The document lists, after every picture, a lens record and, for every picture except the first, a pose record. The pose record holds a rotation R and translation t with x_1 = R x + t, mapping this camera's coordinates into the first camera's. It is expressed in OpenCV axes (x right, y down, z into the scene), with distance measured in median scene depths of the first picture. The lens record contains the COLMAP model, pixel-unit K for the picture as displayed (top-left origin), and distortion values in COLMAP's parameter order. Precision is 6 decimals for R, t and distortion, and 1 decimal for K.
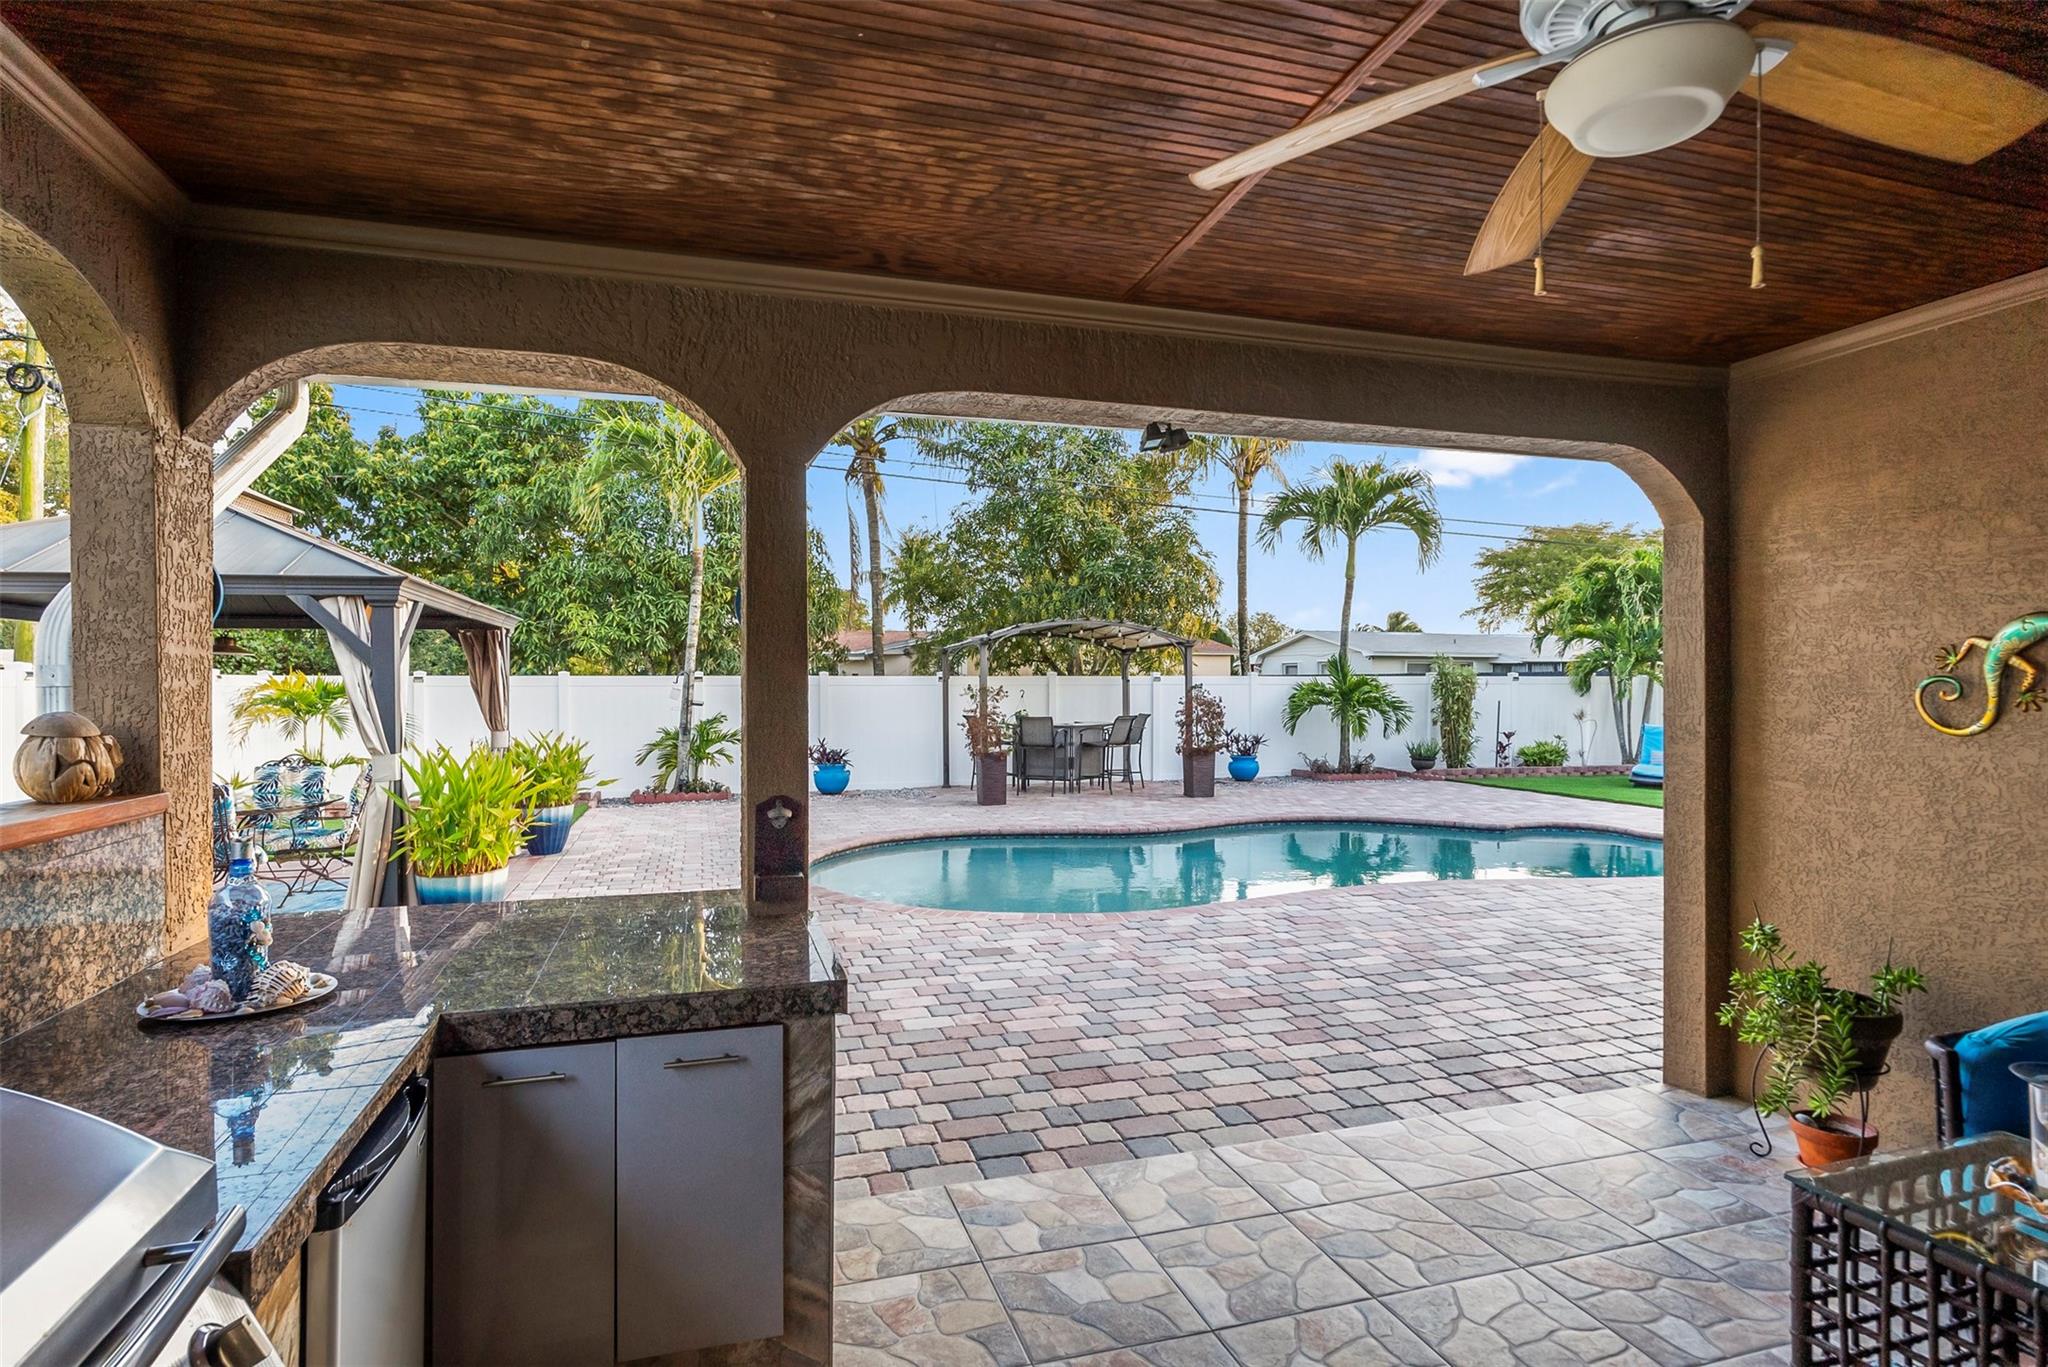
lens RADIAL K [[1053.1, 0, 1025.2], [0, 1053.1, 680.0], [0, 0, 1]] dist [-0.003156, 0.000374]
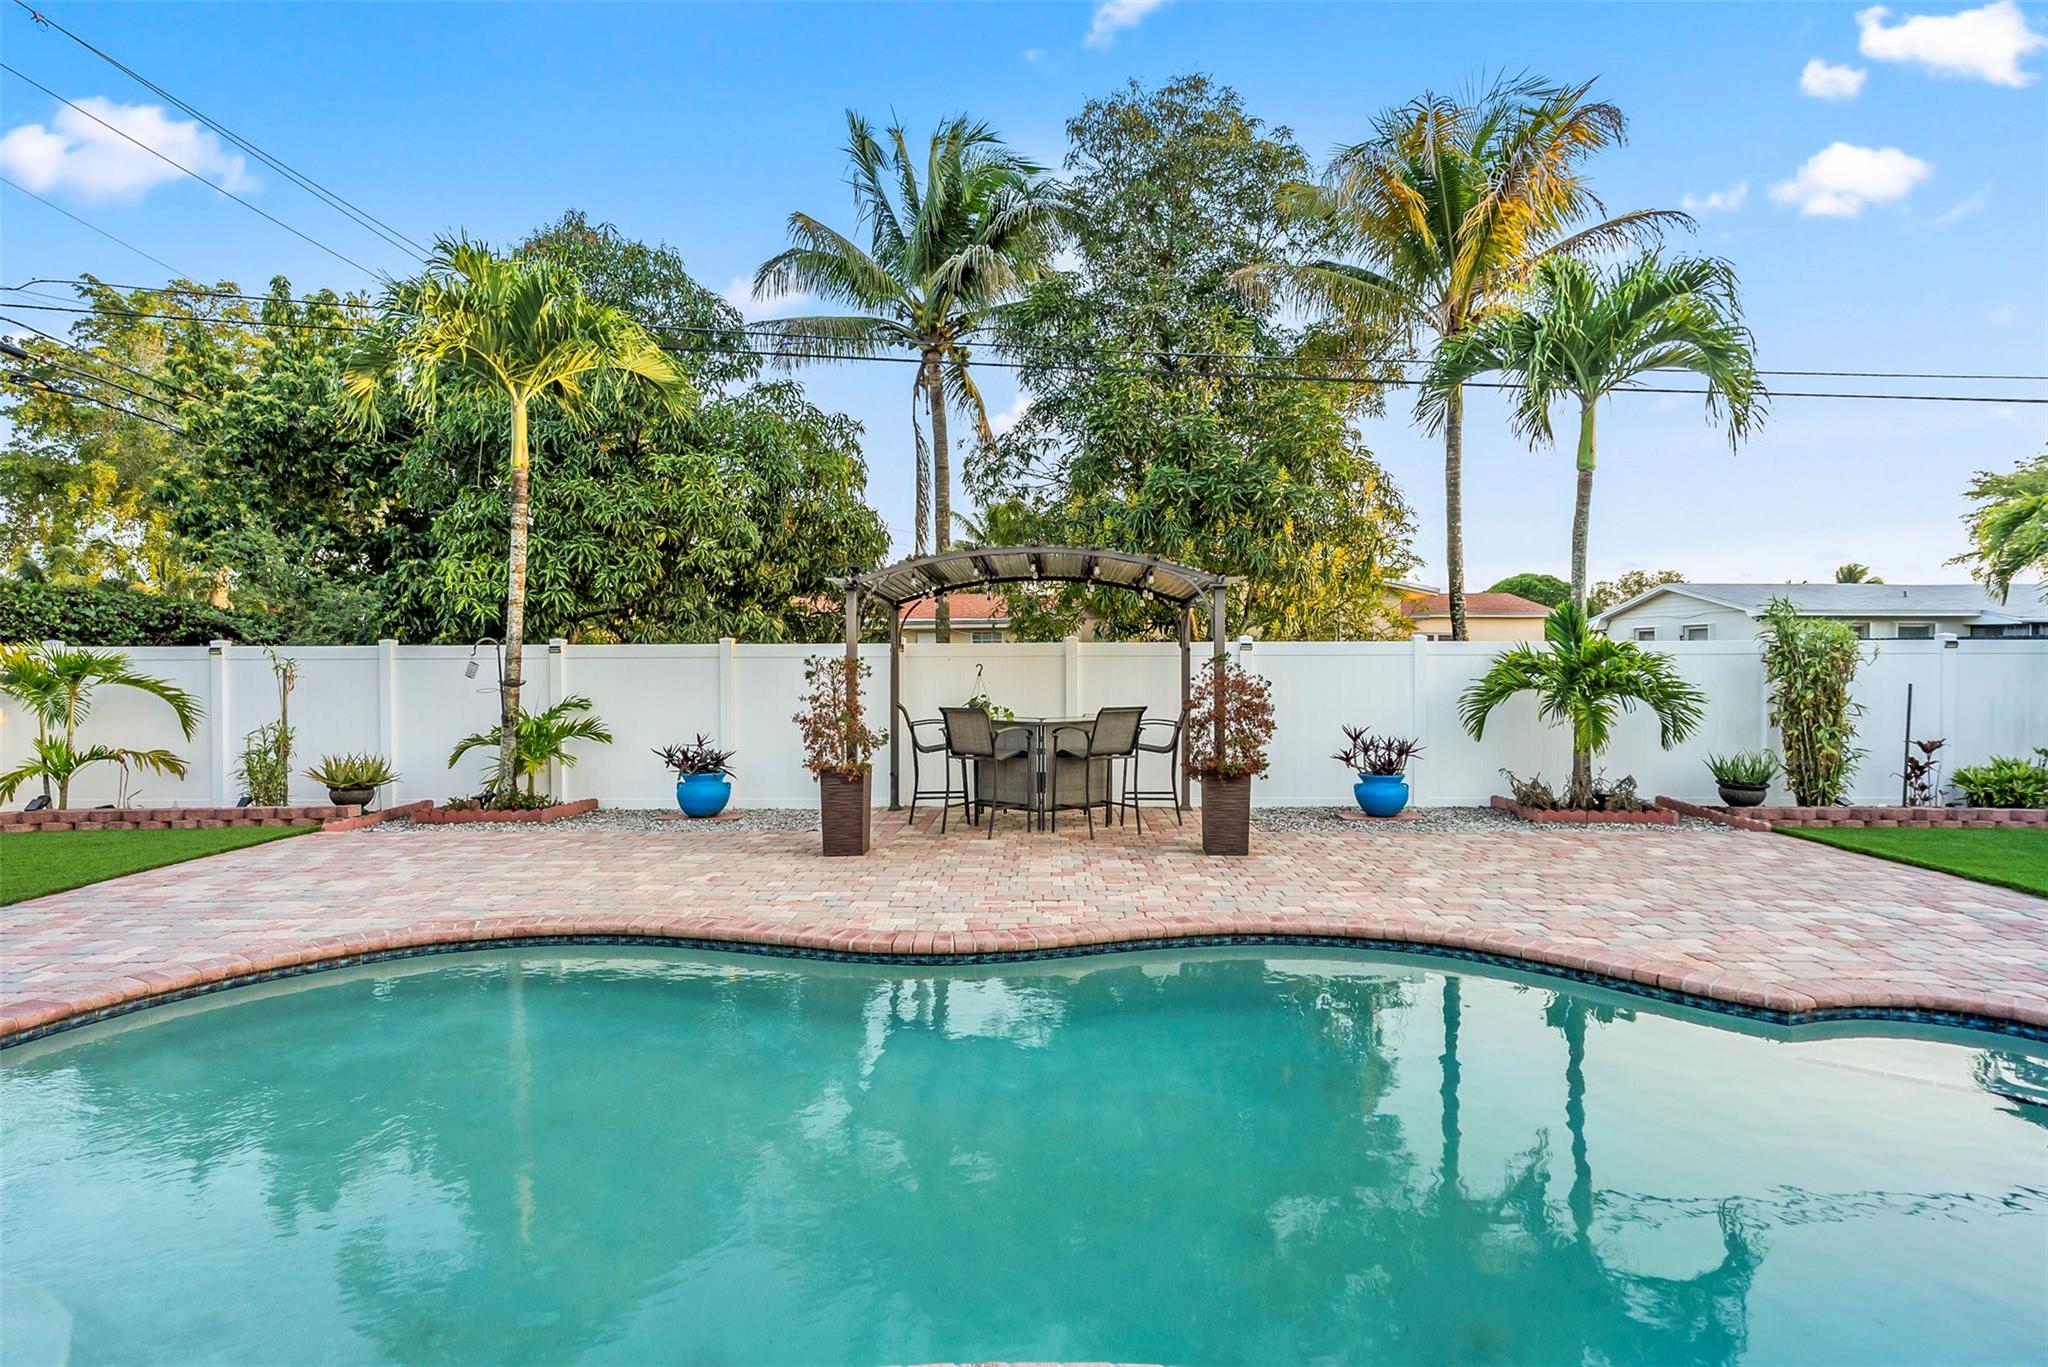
lens RADIAL K [[1094.8, 0, 1030.4], [0, 1094.8, 656.0], [0, 0, 1]] dist [0.000075, 0.000027]
pose [[0.951461, -0.001786, -0.307765, 0.200255], [0.002508, 0.999995, 0.001951, 0.002915], [0.307760, -0.002628, 0.951461, 0.331724]]
